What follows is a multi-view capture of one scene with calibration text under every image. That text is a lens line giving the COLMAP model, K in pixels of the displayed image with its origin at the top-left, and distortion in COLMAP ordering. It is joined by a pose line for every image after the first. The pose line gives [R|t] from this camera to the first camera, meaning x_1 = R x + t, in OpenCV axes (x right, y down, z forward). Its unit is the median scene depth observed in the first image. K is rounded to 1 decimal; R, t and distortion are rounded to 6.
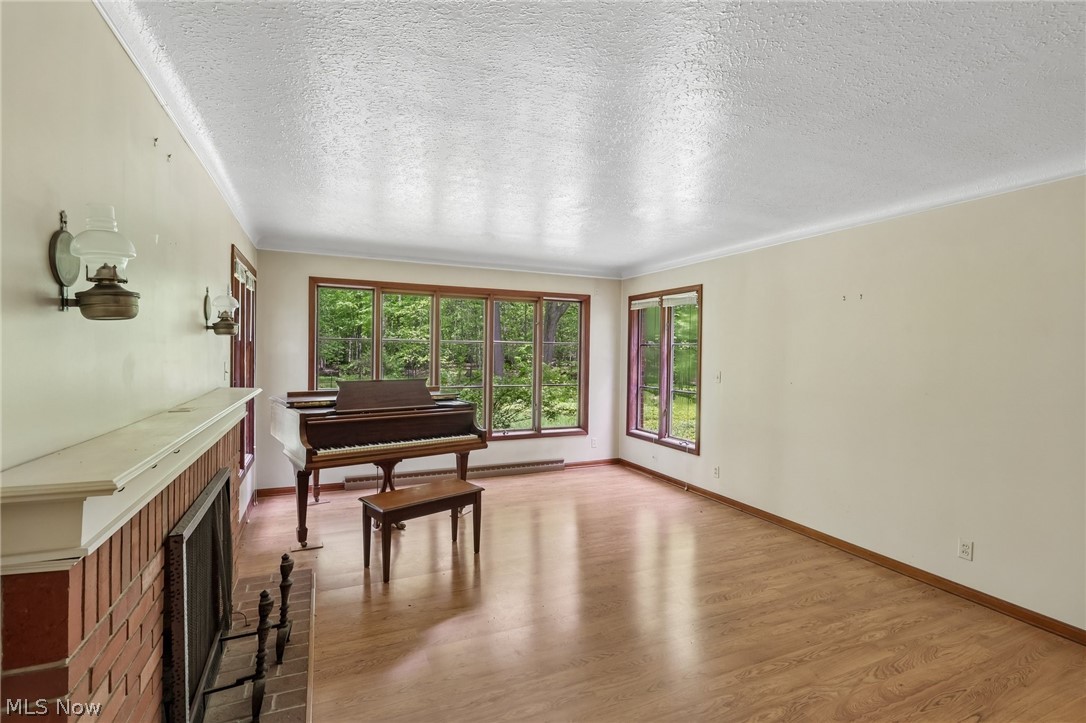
lens RADIAL K [[498.1, 0, 549.0], [0, 498.1, 360.2], [0, 0, 1]] dist [-0.005844, 0.001815]
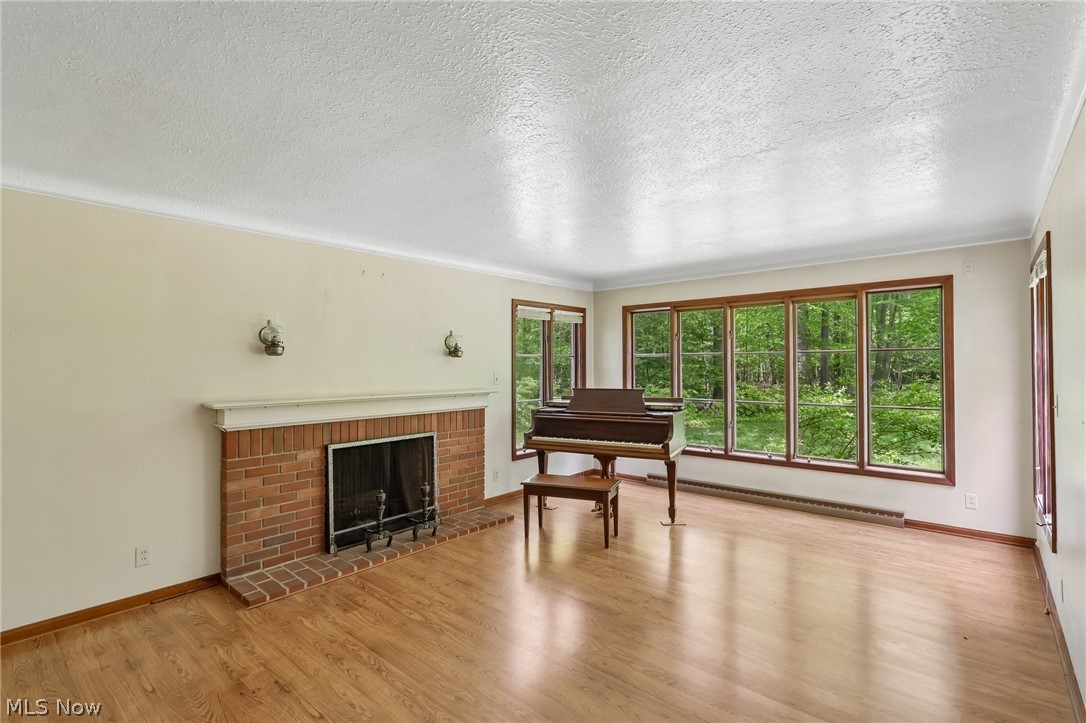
lens RADIAL K [[498.1, 0, 522.6], [0, 498.1, 360.3], [0, 0, 1]] dist [-0.005844, 0.001815]
pose [[0.394193, -0.024183, -0.918710, 0.563833], [-0.001491, 0.999636, -0.026953, 0.002526], [0.919027, 0.011994, 0.394013, 0.269034]]
